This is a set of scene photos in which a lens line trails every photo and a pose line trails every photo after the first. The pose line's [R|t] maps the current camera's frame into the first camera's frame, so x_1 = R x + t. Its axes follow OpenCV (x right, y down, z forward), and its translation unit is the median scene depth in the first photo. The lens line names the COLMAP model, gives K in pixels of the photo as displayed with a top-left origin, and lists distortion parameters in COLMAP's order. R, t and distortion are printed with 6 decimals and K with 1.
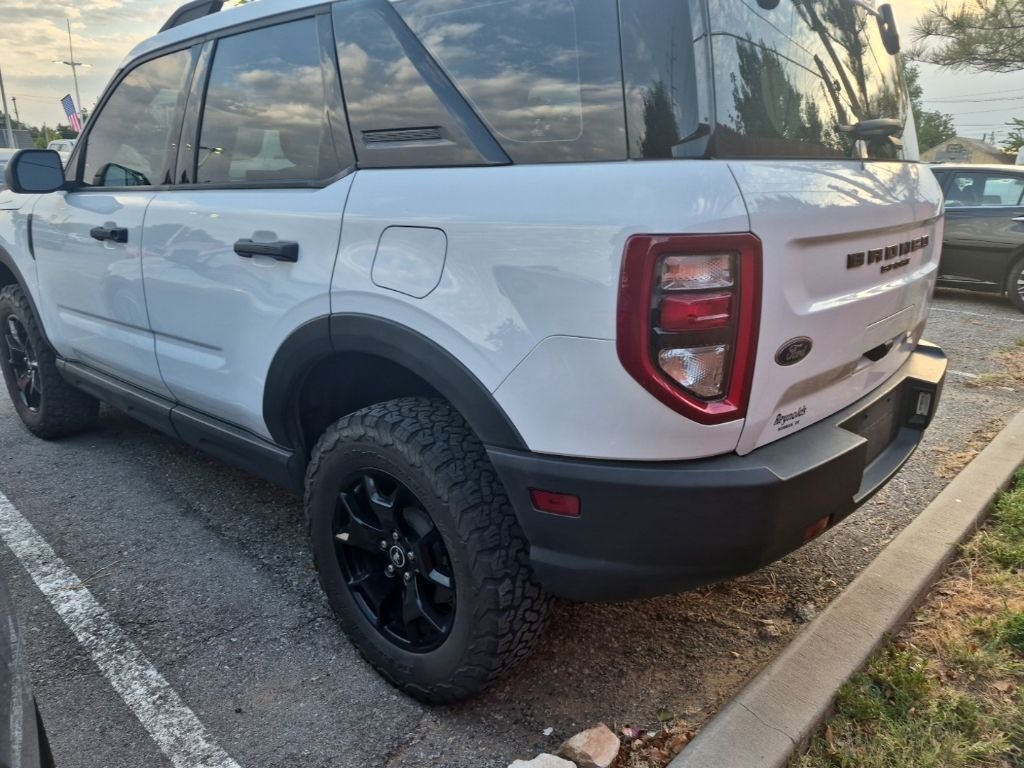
lens RADIAL K [[733.9, 0, 505.4], [0, 733.9, 392.0], [0, 0, 1]] dist [0.086629, -0.094842]
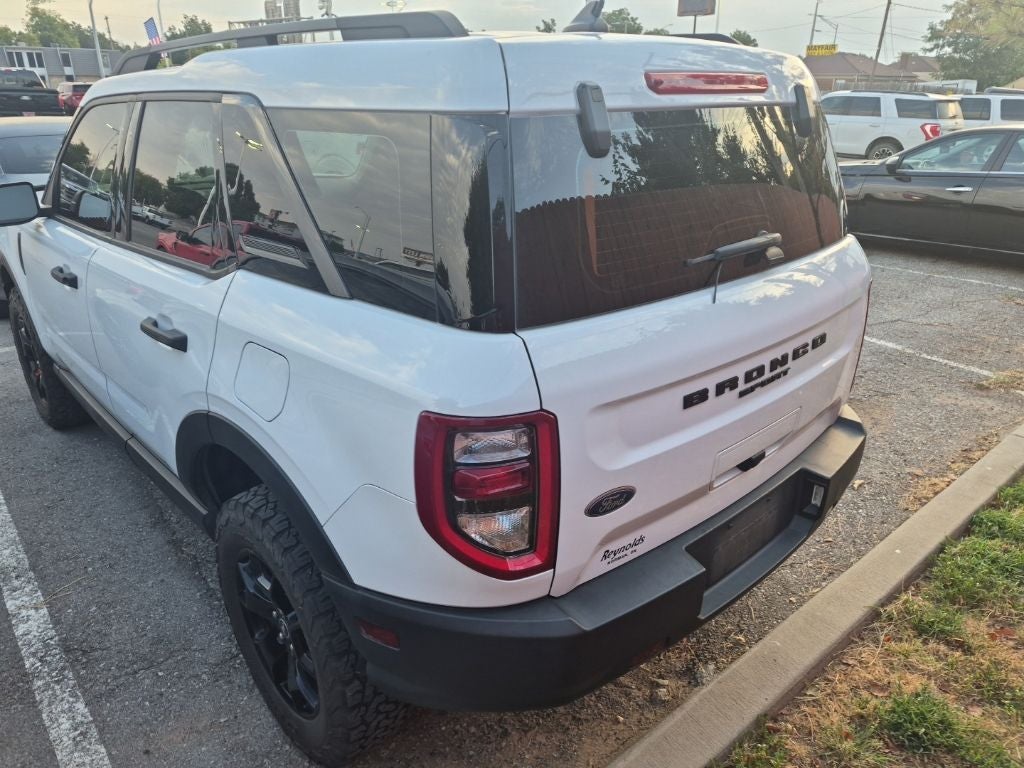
lens RADIAL K [[724.7, 0, 508.2], [0, 724.7, 390.0], [0, 0, 1]] dist [0.042696, -0.035774]
pose [[0.996028, 0.035495, -0.081657, 0.226449], [-0.027405, 0.994795, 0.098147, -0.209829], [0.084716, -0.095519, 0.991816, 0.013418]]
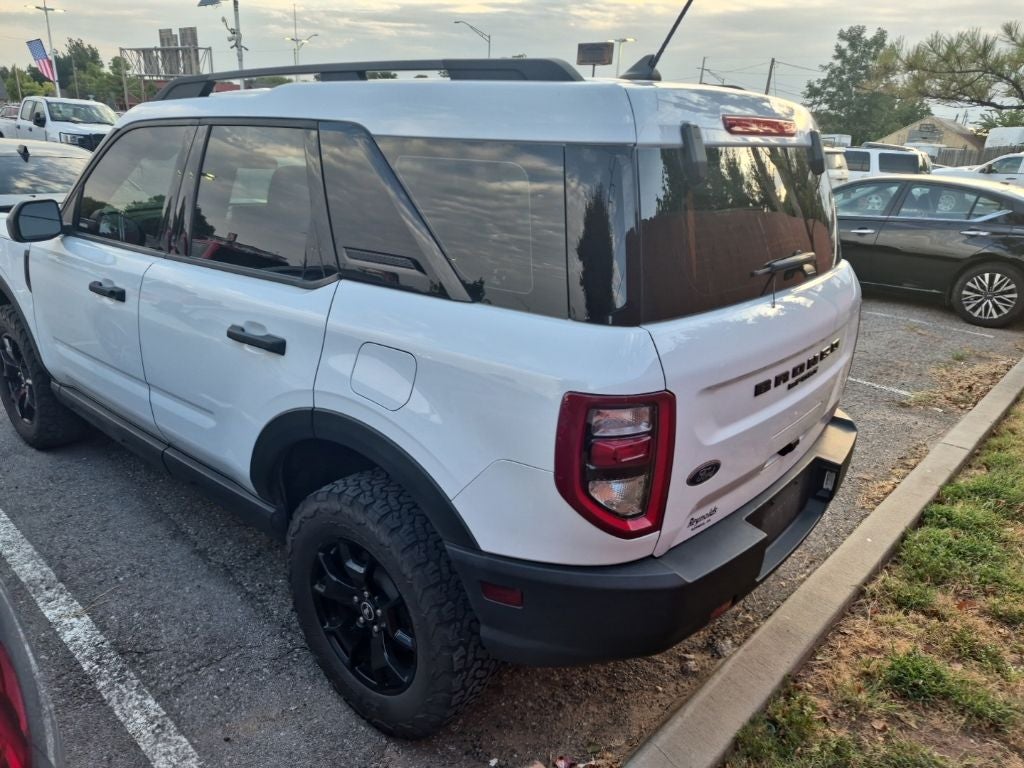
lens RADIAL K [[722.8, 0, 499.4], [0, 722.8, 394.6], [0, 0, 1]] dist [0.067554, -0.066897]
pose [[0.999196, 0.027265, 0.029393, 0.014859], [-0.028802, 0.998168, 0.053214, -0.163171], [-0.027888, -0.054018, 0.998150, -0.107681]]
